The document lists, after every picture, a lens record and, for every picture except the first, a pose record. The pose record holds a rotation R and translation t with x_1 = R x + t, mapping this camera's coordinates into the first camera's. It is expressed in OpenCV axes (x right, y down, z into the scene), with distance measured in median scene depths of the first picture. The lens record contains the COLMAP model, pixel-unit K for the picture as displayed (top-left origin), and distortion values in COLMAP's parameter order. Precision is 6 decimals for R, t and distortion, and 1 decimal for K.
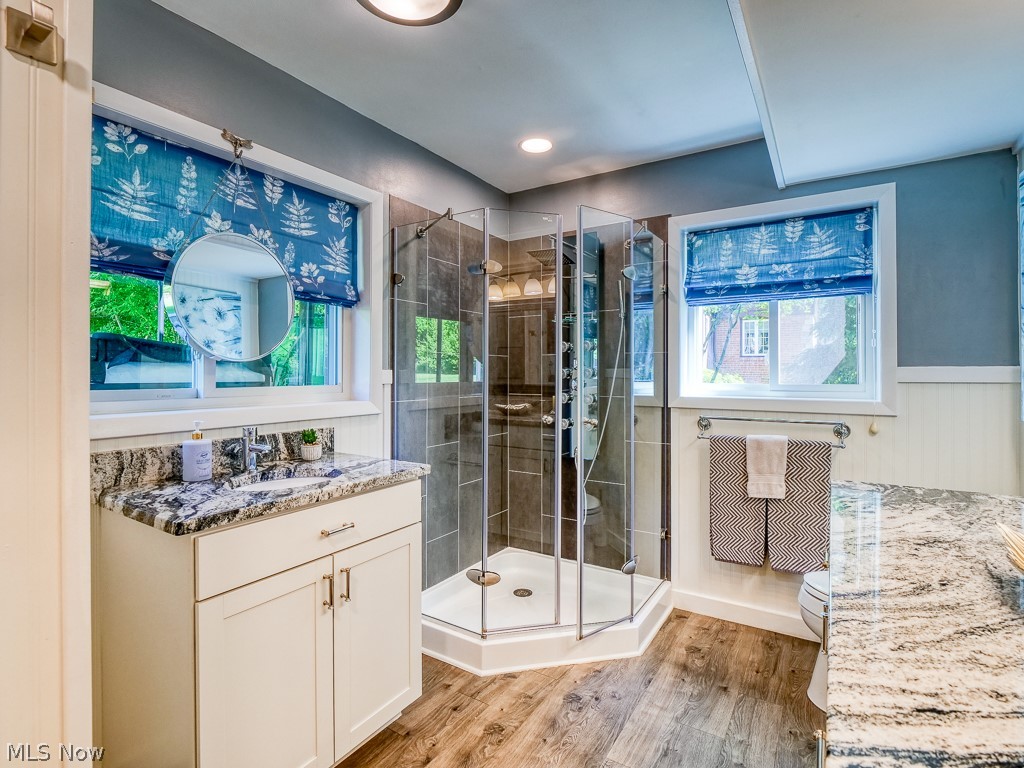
lens RADIAL K [[502.3, 0, 511.2], [0, 502.3, 374.7], [0, 0, 1]] dist [-0.013488, -0.001937]
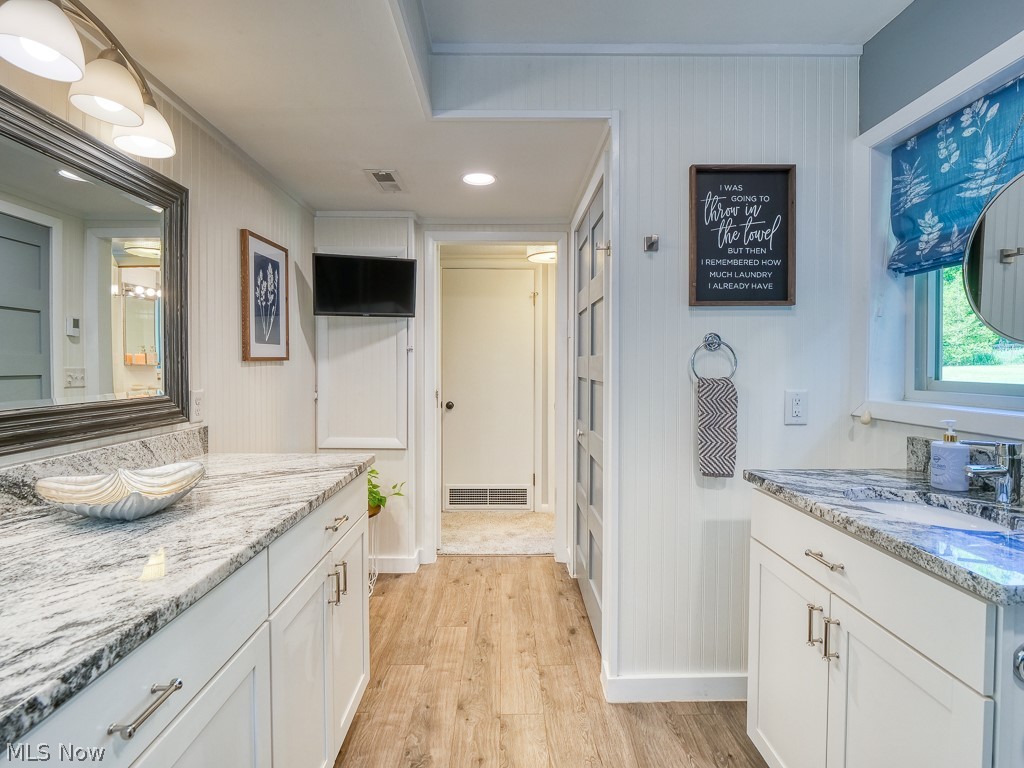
lens RADIAL K [[502.3, 0, 510.7], [0, 502.3, 376.8], [0, 0, 1]] dist [-0.013488, -0.001937]
pose [[-0.838088, 0.011524, -0.545413, 0.481145], [-0.004087, 0.999616, 0.027401, -0.002482], [0.545519, 0.025194, -0.837719, 1.333135]]
